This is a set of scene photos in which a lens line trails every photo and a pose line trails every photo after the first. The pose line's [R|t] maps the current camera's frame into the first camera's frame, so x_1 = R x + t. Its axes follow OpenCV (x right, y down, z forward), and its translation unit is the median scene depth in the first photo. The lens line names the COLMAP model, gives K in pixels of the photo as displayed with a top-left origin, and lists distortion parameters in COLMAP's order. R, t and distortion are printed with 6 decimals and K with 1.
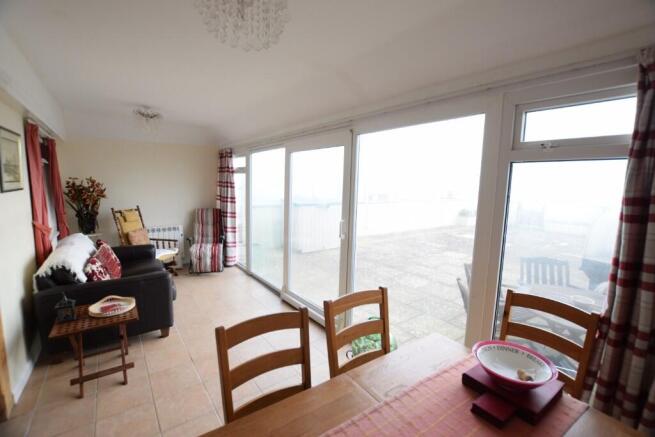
lens RADIAL K [[289.7, 0, 329.7], [0, 289.7, 219.0], [0, 0, 1]] dist [-0.027061, 0.000891]
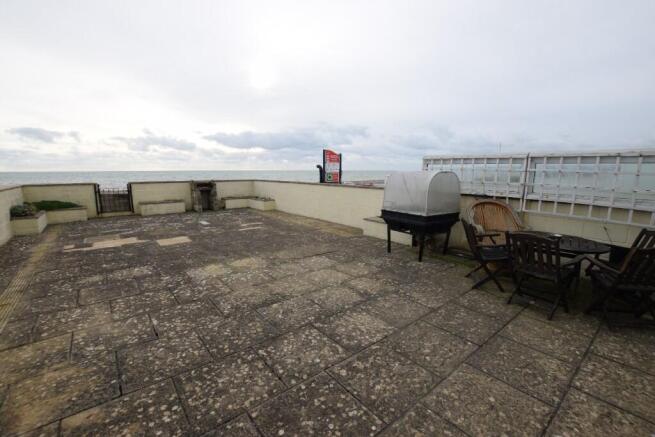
lens RADIAL K [[289.7, 0, 328.7], [0, 289.7, 217.8], [0, 0, 1]] dist [-0.027061, 0.000891]
pose [[-0.036249, -0.184869, 0.982094, -0.158290], [0.123365, 0.974396, 0.187973, -0.072410], [-0.991699, 0.127970, -0.012515, 0.769604]]
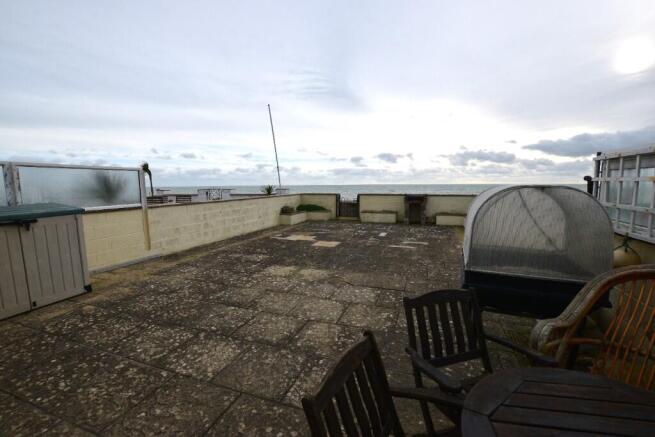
lens RADIAL K [[289.7, 0, 326.6], [0, 289.7, 220.9], [0, 0, 1]] dist [-0.027061, 0.000891]
pose [[0.835553, -0.097425, 0.540702, 0.158868], [0.095249, 0.994936, 0.032080, -0.011545], [-0.541090, 0.024697, 0.840602, 0.338400]]
